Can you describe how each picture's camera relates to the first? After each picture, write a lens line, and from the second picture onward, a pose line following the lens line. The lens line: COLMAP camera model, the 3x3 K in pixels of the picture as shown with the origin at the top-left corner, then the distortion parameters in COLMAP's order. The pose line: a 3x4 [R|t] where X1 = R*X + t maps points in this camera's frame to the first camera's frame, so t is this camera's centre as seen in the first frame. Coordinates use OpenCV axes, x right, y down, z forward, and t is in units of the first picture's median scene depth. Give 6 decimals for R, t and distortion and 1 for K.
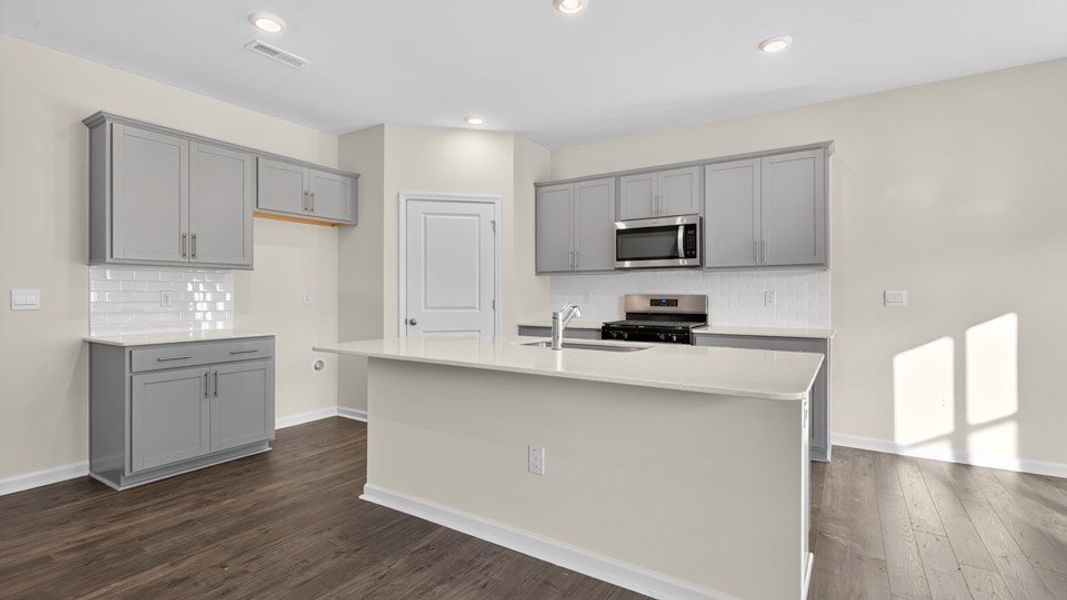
lens RADIAL K [[488.4, 0, 535.7], [0, 488.4, 292.4], [0, 0, 1]] dist [0.004775, -0.001811]
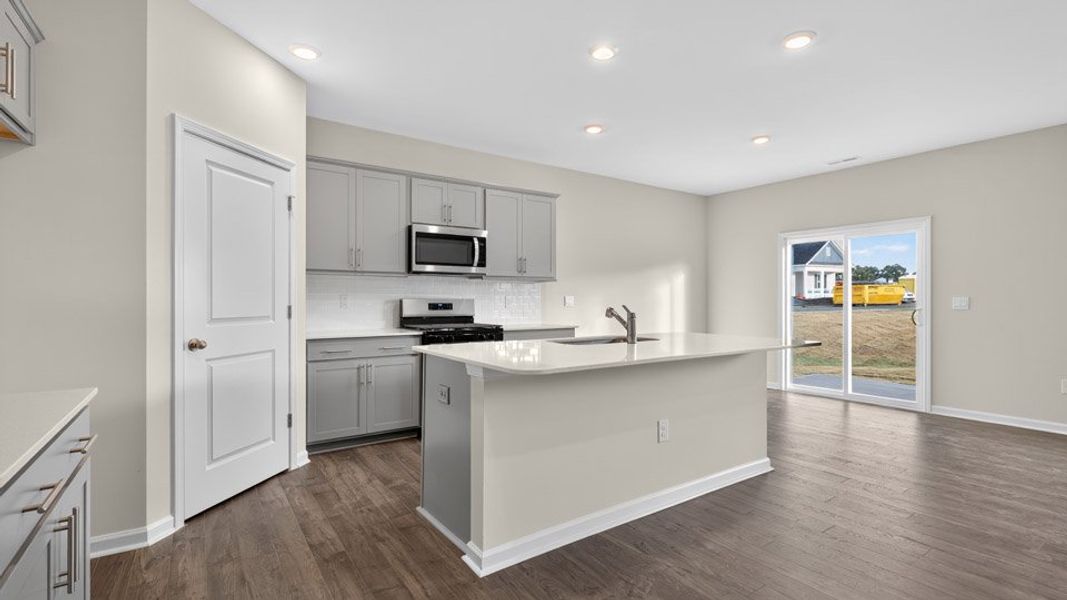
lens RADIAL K [[488.4, 0, 529.2], [0, 488.4, 298.5], [0, 0, 1]] dist [0.004775, -0.001811]
pose [[0.388935, 0.003197, 0.921260, -0.719357], [-0.004345, 0.999989, -0.001636, 0.005182], [-0.921255, -0.003366, 0.388945, 0.467688]]
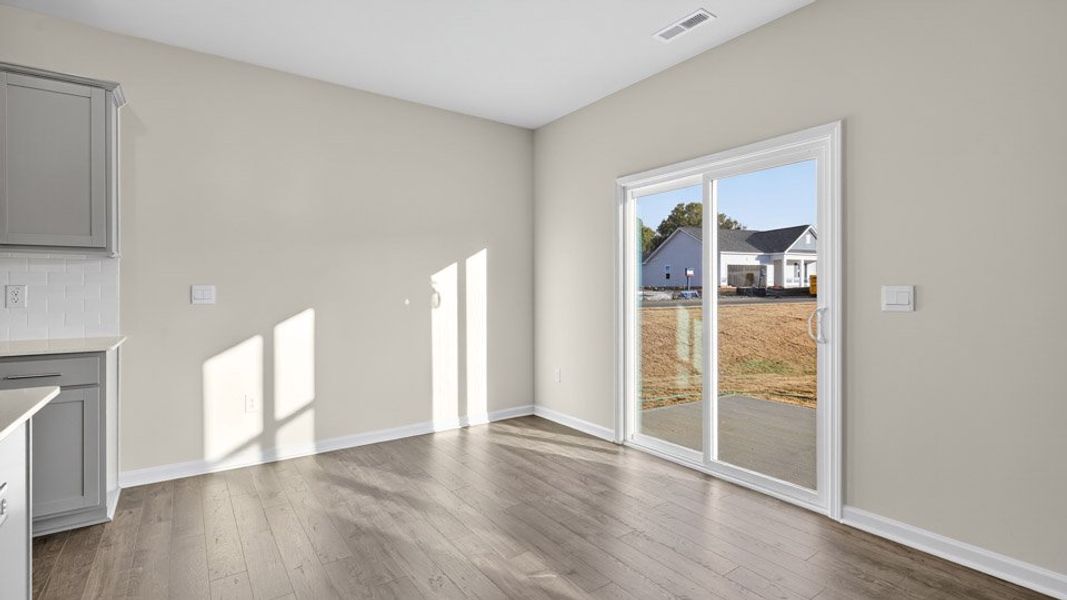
lens RADIAL K [[488.4, 0, 532.0], [0, 488.4, 287.8], [0, 0, 1]] dist [0.004775, -0.001811]
pose [[0.372762, 0.004451, 0.927916, 0.139234], [-0.002982, 0.999989, -0.003599, 0.000832], [-0.927922, -0.001425, 0.372772, 0.131372]]
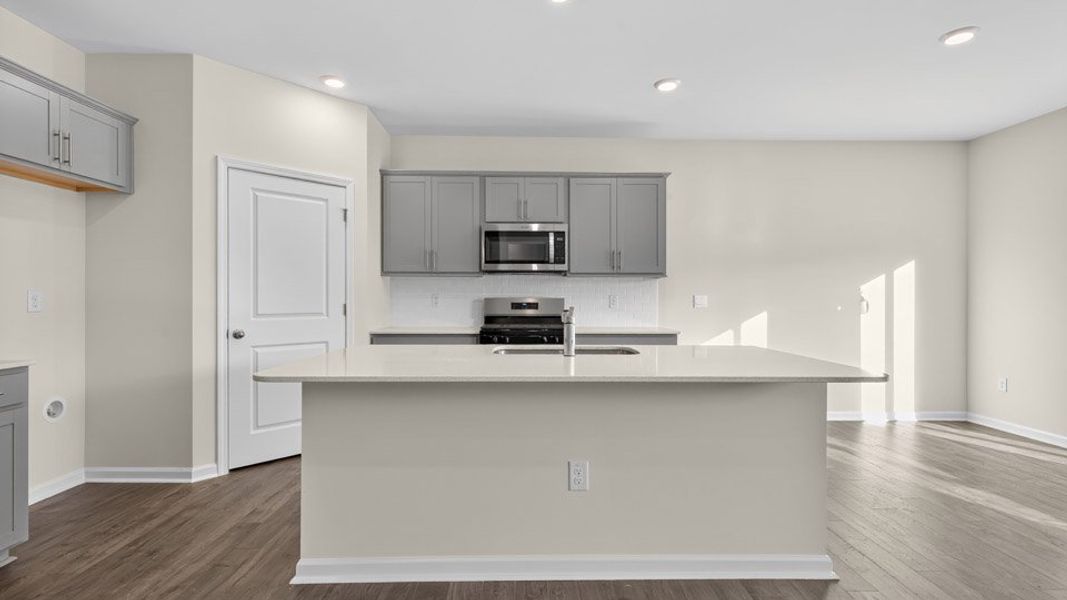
lens RADIAL K [[488.4, 0, 531.7], [0, 488.4, 299.4], [0, 0, 1]] dist [0.004775, -0.001811]
pose [[0.833885, 0.000611, 0.551938, -0.329311], [-0.004267, 0.999977, 0.005340, 0.001870], [-0.551922, -0.006808, 0.833868, 0.156150]]
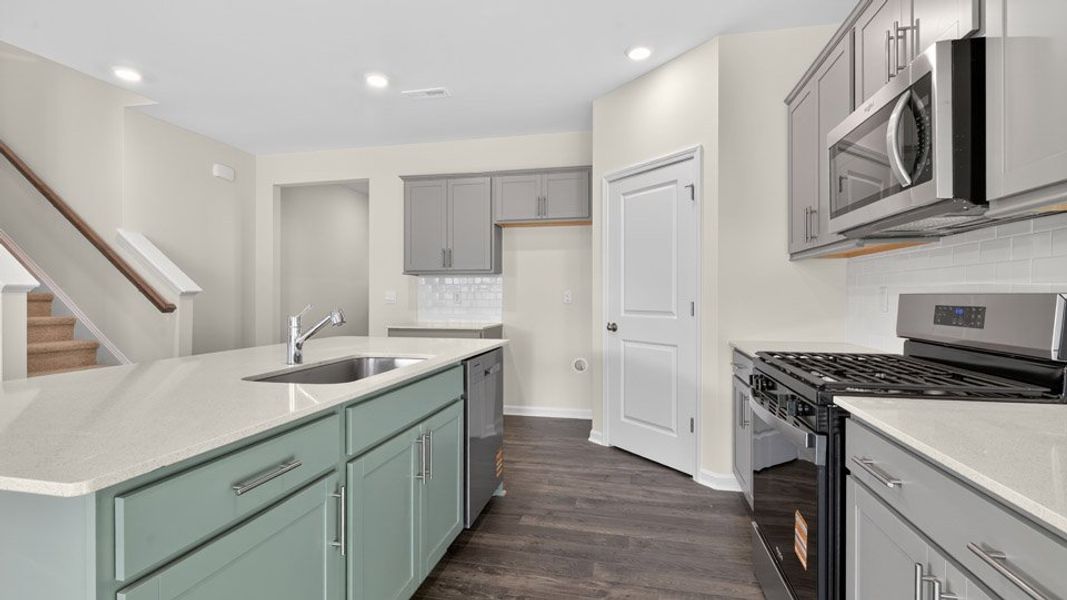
lens RADIAL K [[488.4, 0, 535.9], [0, 488.4, 294.7], [0, 0, 1]] dist [0.004775, -0.001811]
pose [[0.351417, -0.001624, -0.936217, 0.550673], [0.003303, 0.999994, -0.000495, 0.005475], [0.936213, -0.002919, 0.351421, 0.664983]]
